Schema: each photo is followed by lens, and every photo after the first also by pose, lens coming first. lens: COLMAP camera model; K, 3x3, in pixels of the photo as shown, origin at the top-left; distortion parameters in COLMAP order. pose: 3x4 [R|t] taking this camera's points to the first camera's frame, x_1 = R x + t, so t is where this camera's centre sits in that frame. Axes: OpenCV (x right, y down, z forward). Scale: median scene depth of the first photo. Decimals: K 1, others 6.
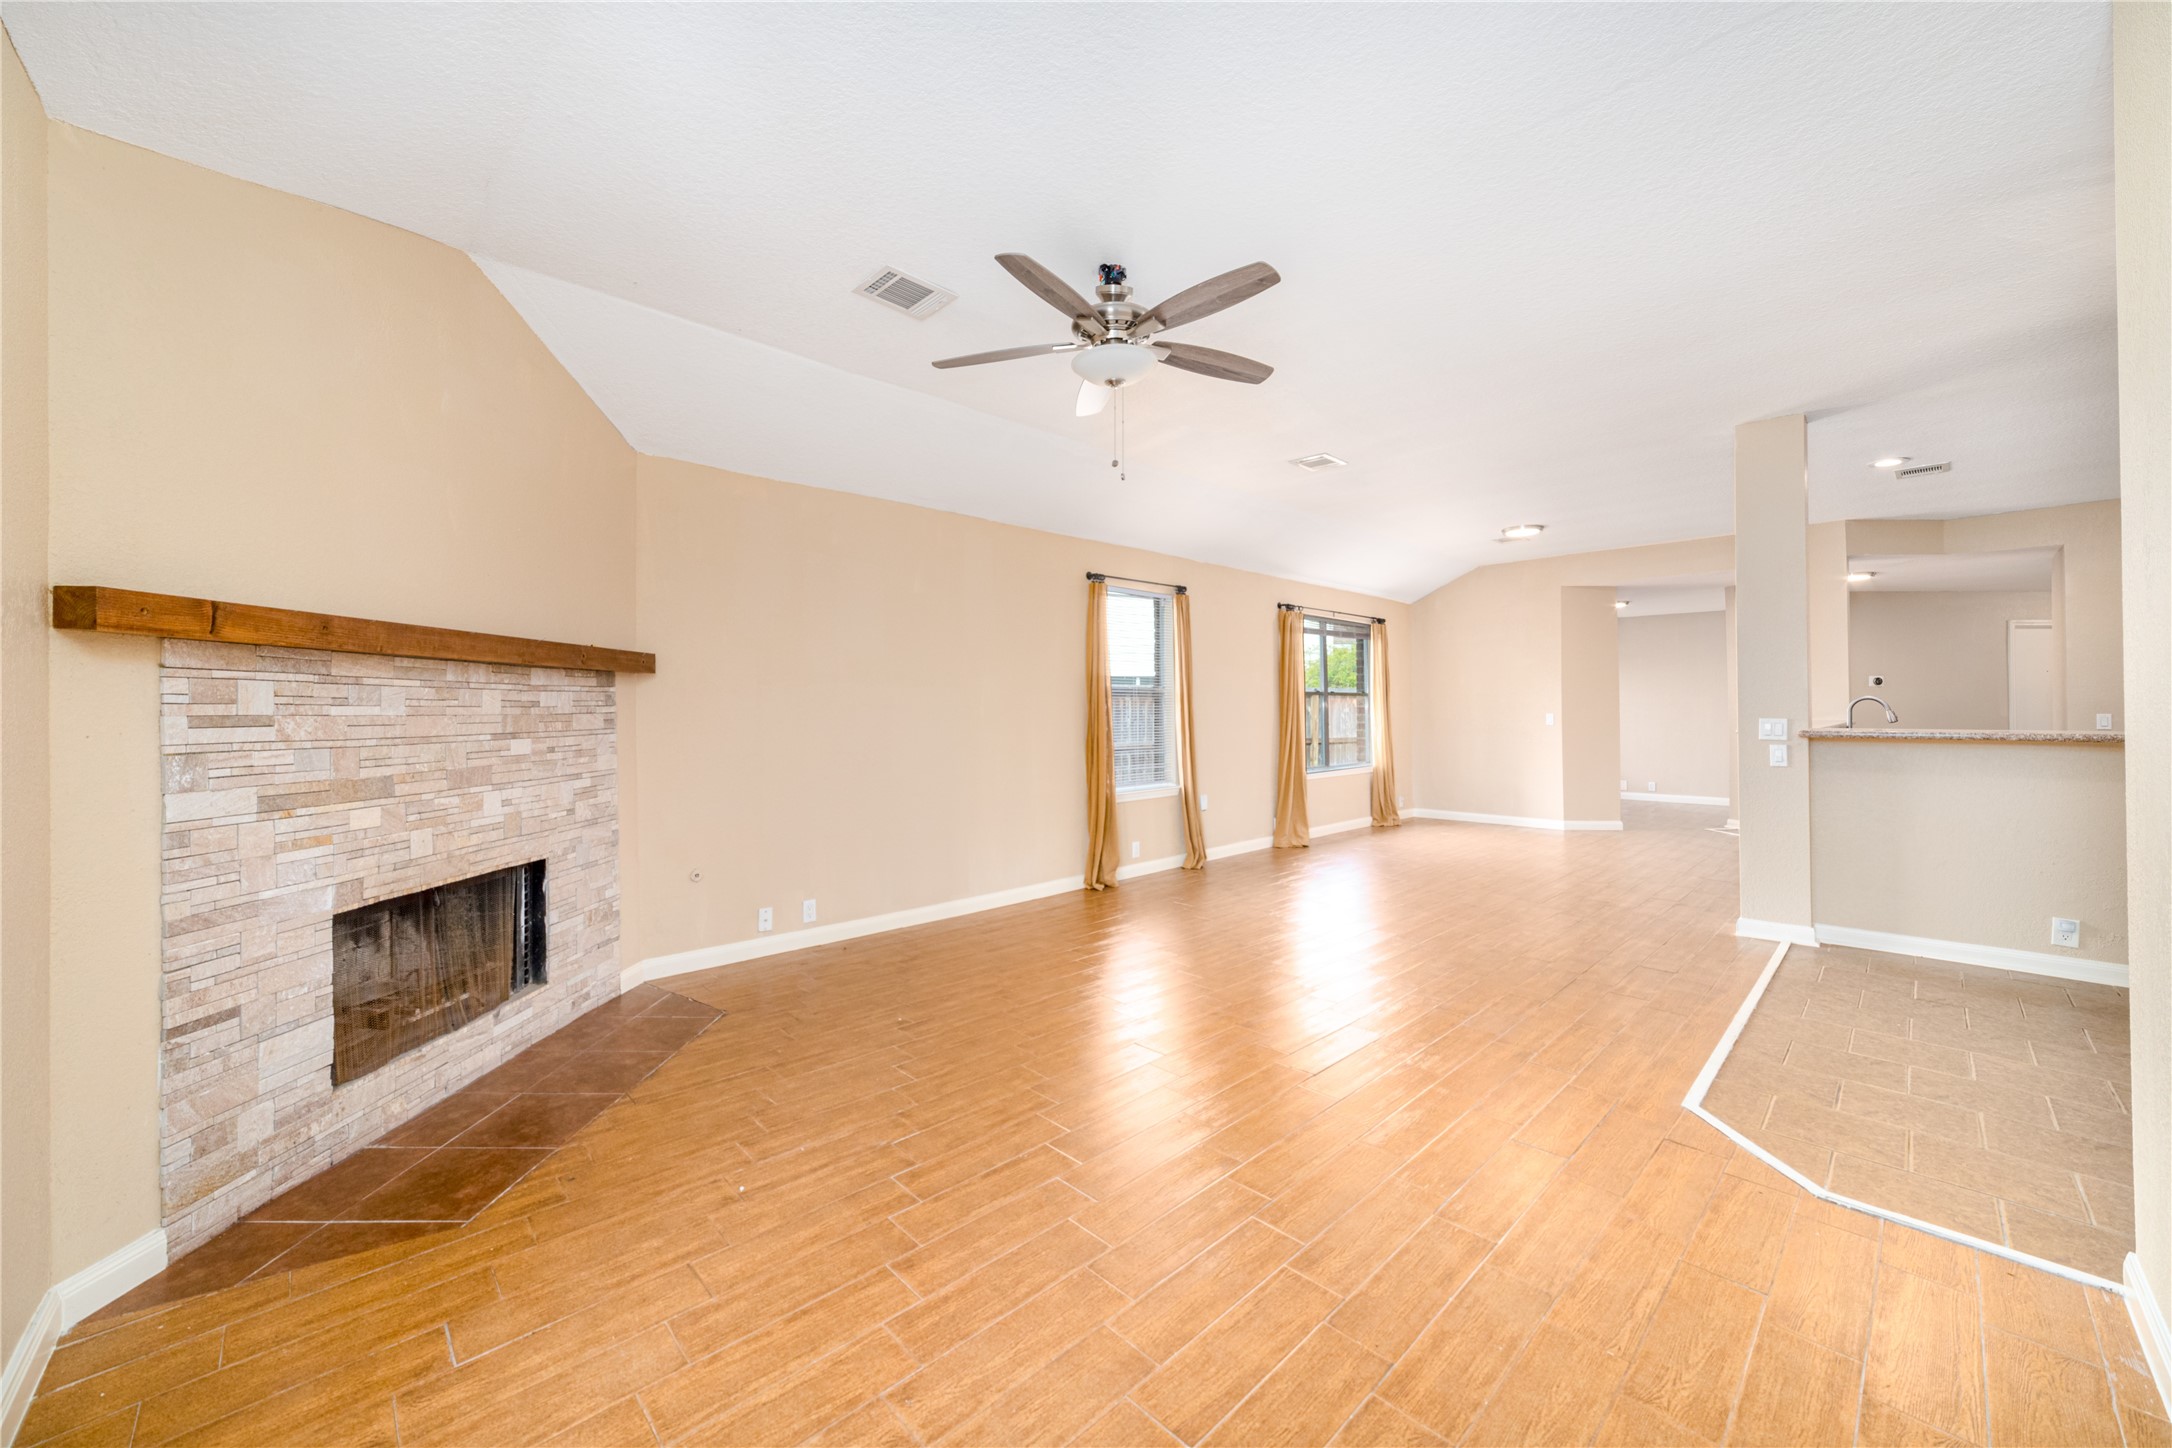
lens RADIAL K [[829.8, 0, 1085.0], [0, 829.8, 706.5], [0, 0, 1]] dist [-0.020185, 0.006232]
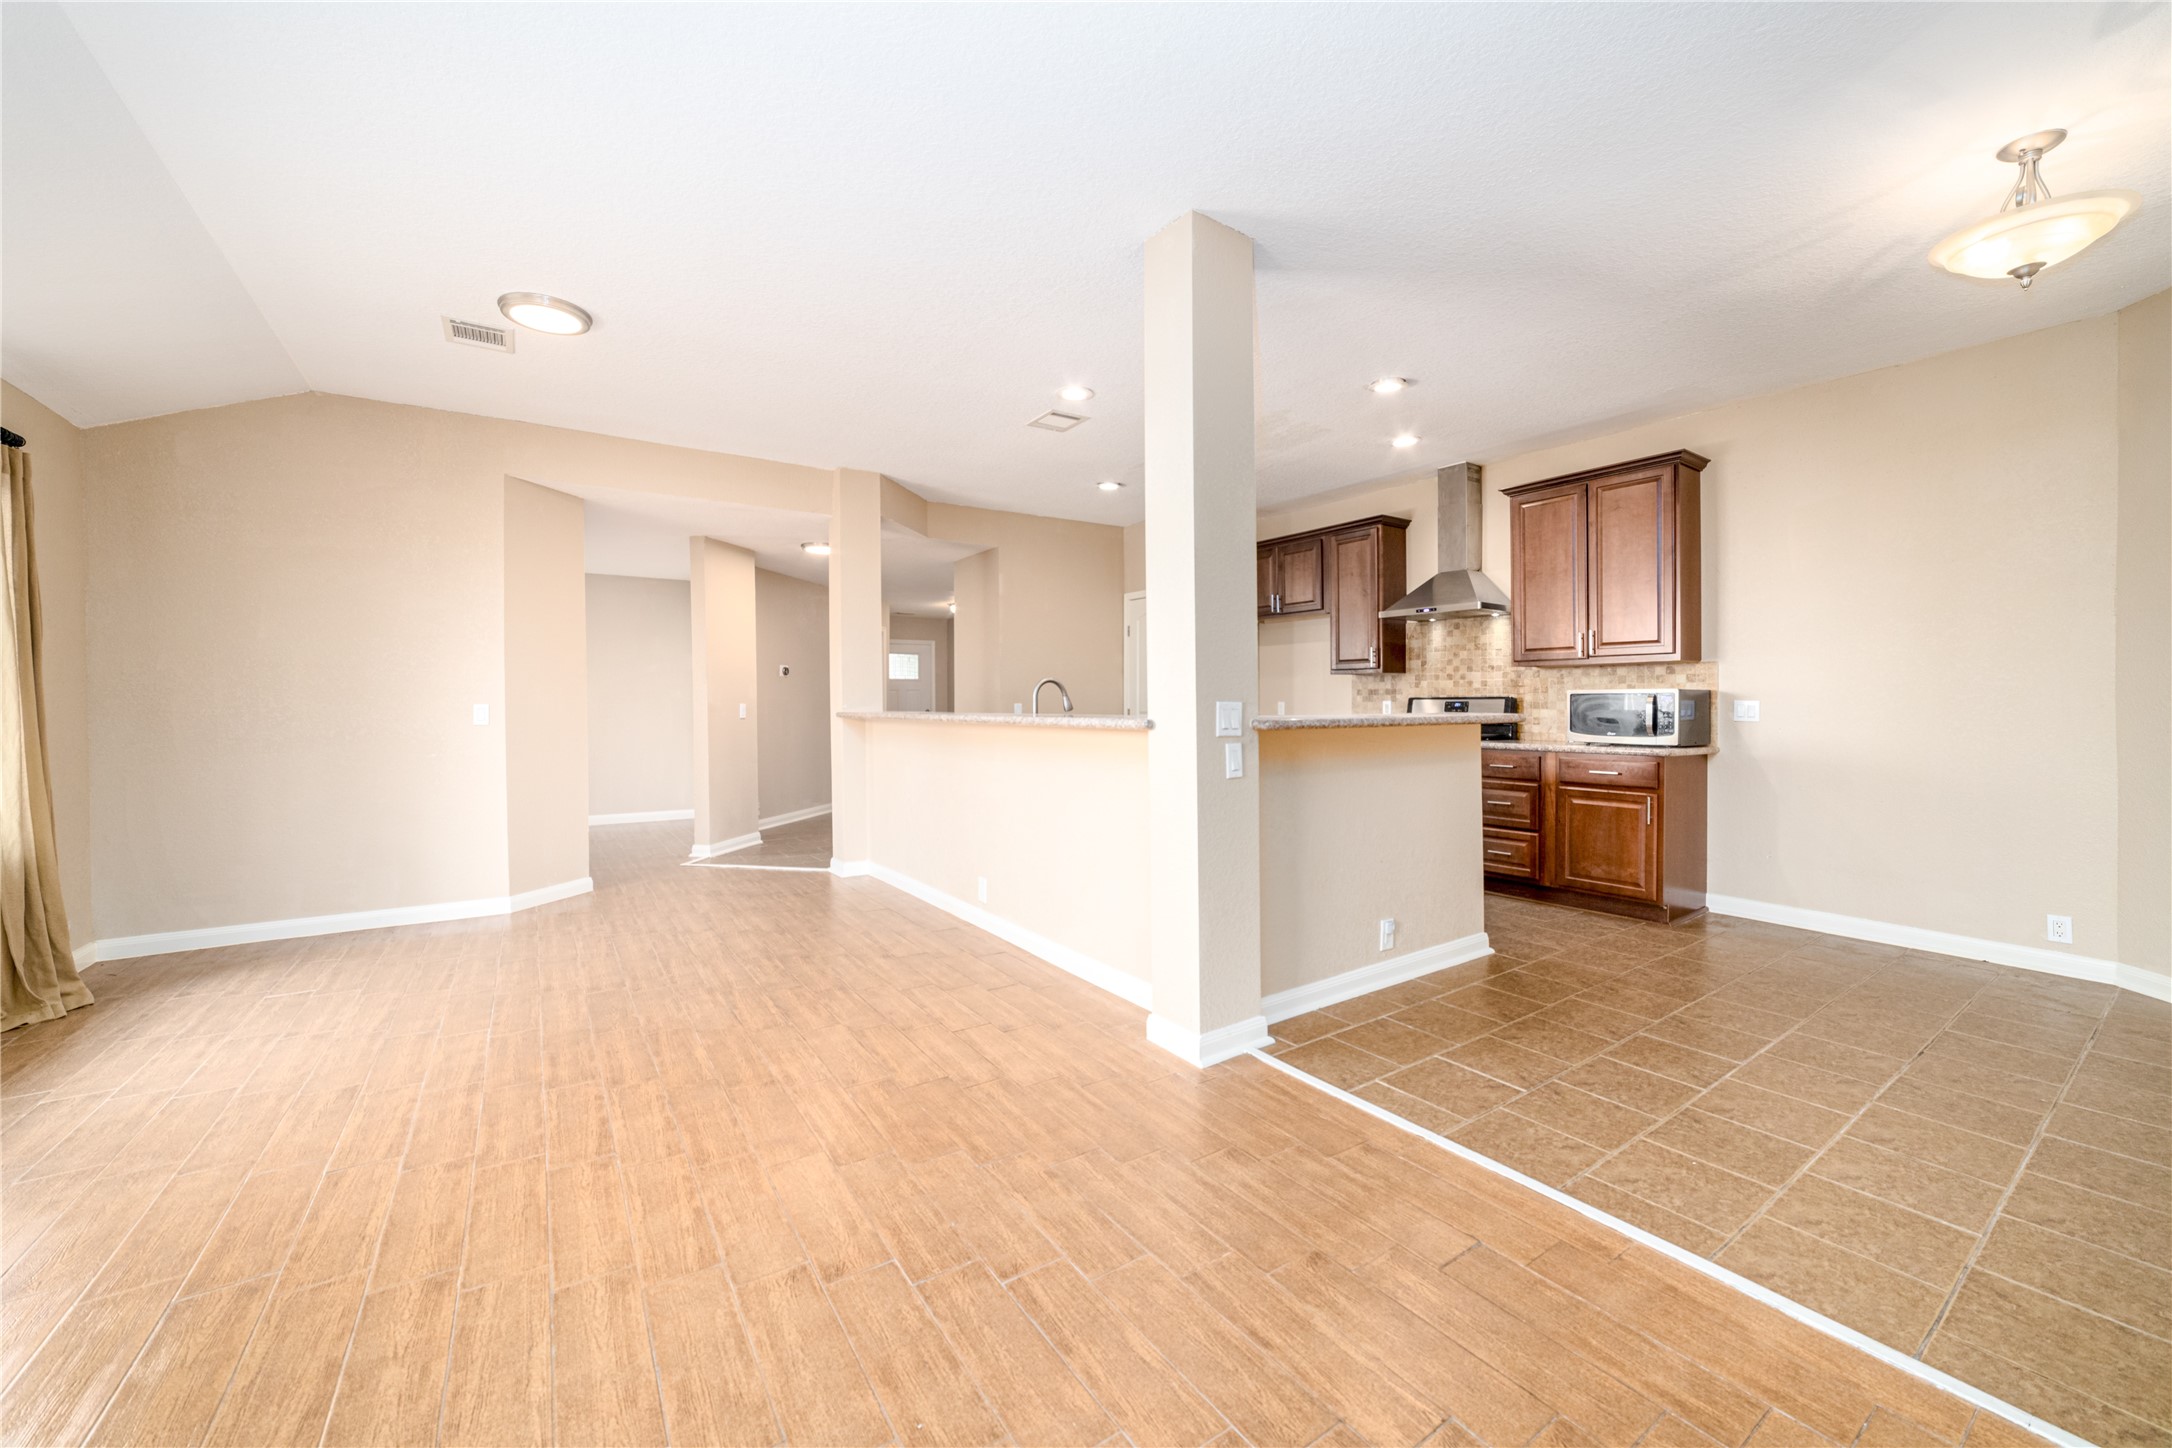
lens RADIAL K [[829.8, 0, 1084.6], [0, 829.8, 711.9], [0, 0, 1]] dist [-0.020185, 0.006232]
pose [[0.172572, -0.003552, 0.984991, 0.338686], [-0.003467, 0.999985, 0.004214, 0.034110], [-0.984991, -0.004142, 0.172557, 1.715792]]
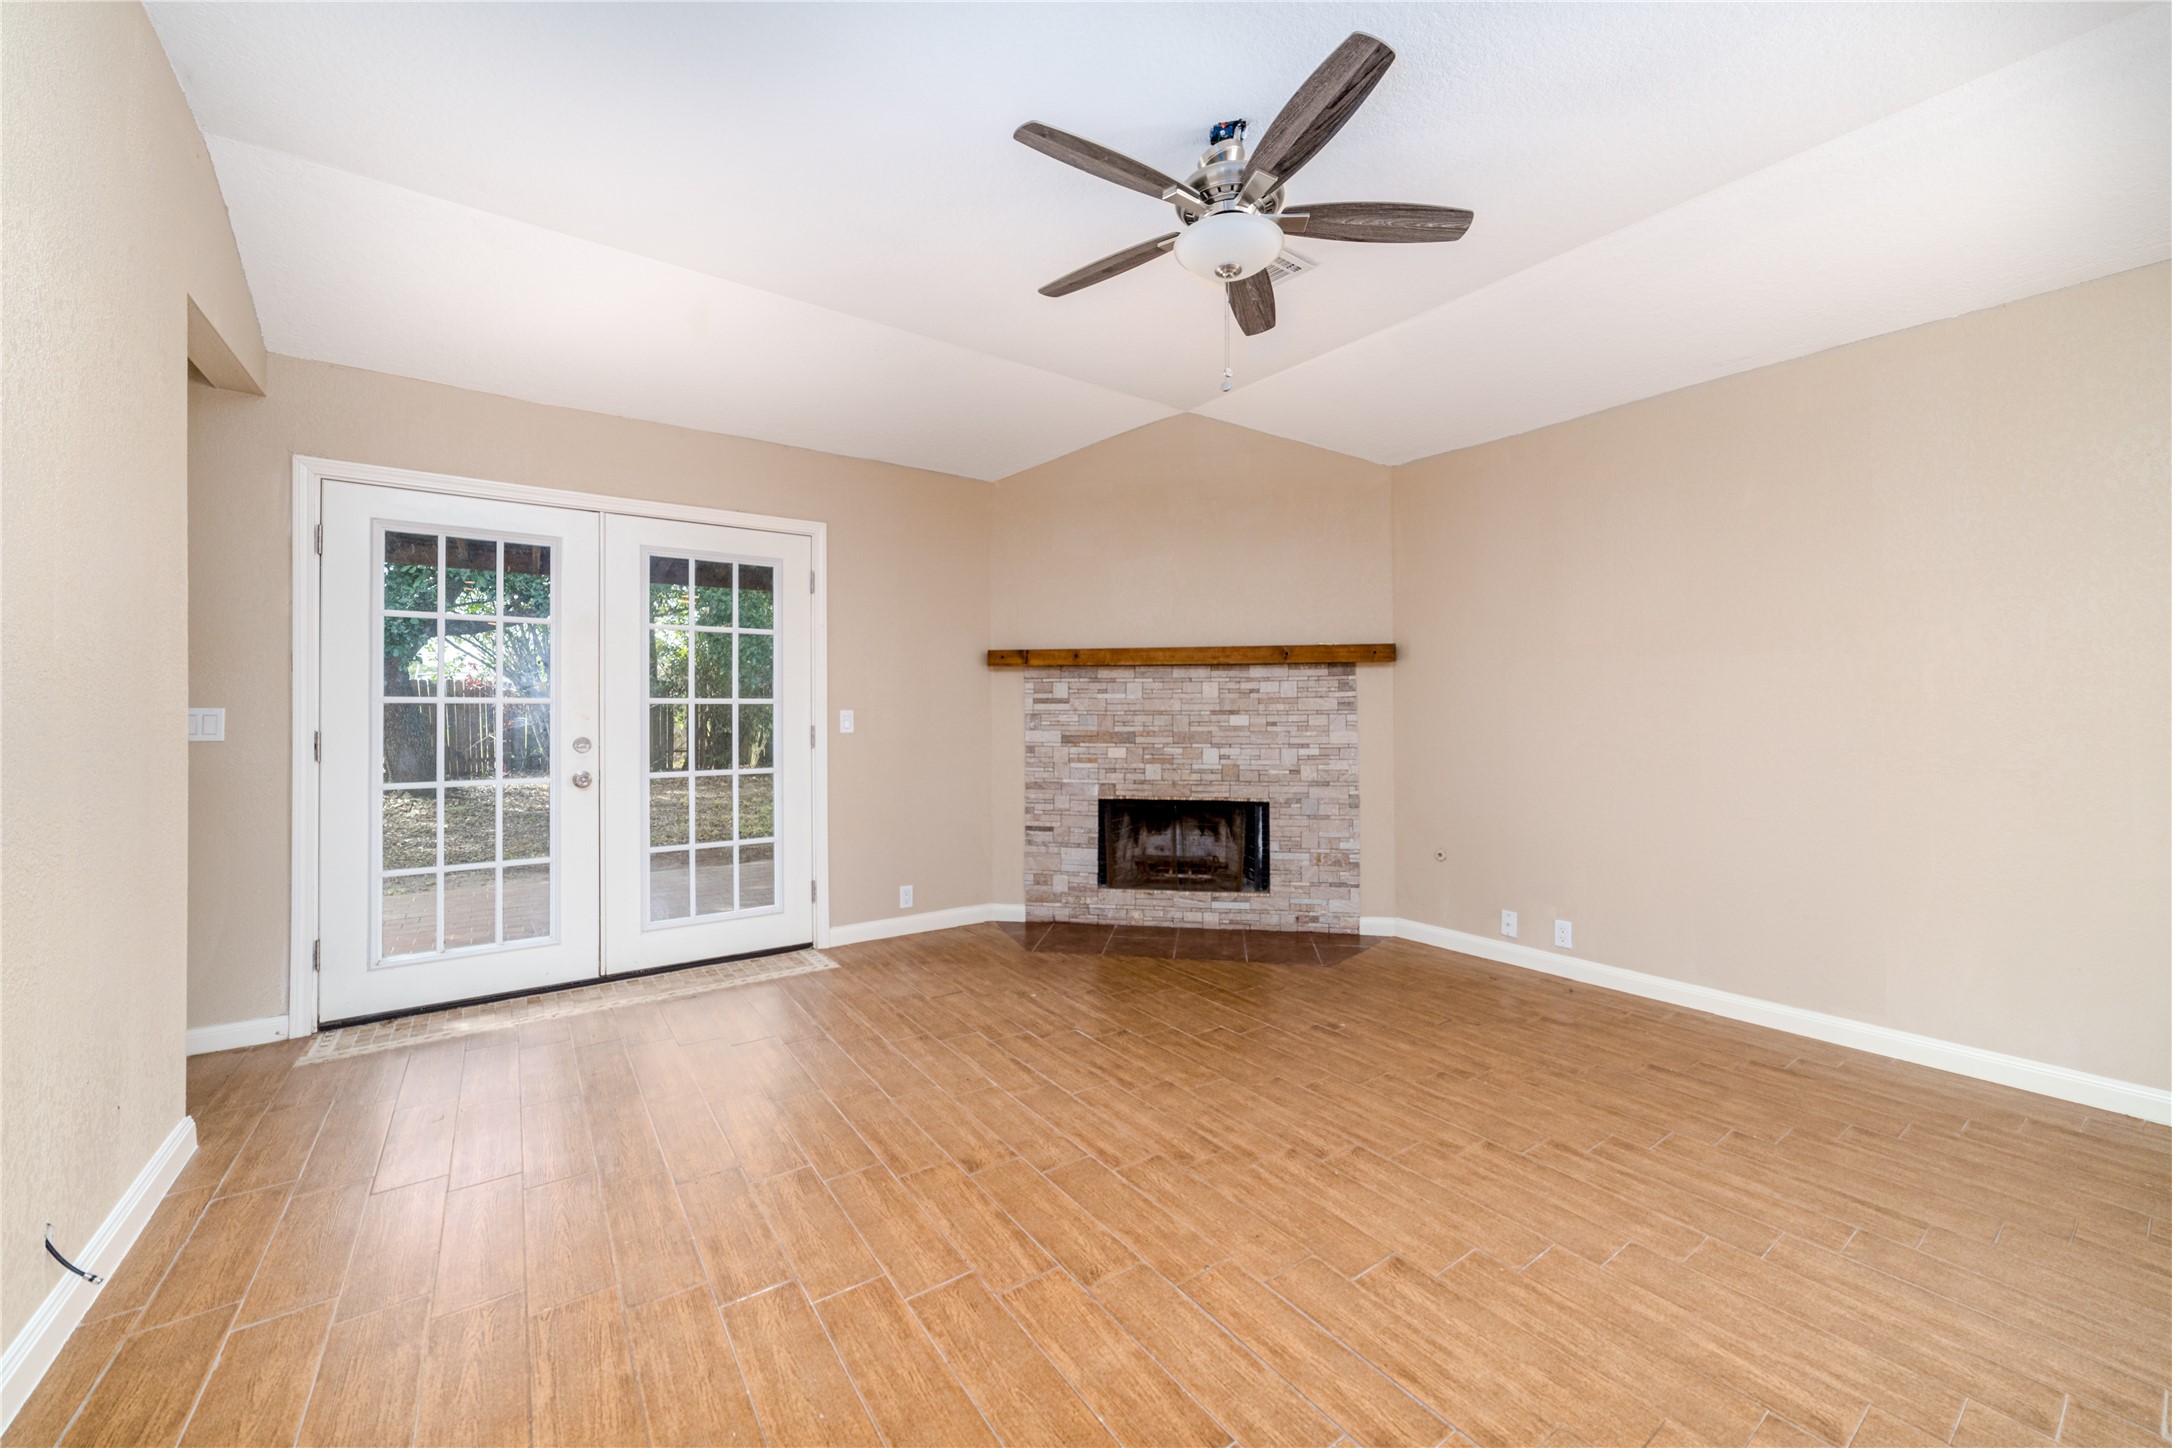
lens RADIAL K [[829.8, 0, 1085.6], [0, 829.8, 709.6], [0, 0, 1]] dist [-0.020185, 0.006232]
pose [[-0.145784, 0.002583, -0.989313, 0.953797], [0.006433, 0.999978, 0.001663, 0.030620], [0.989296, -0.006121, -0.145798, 1.117925]]
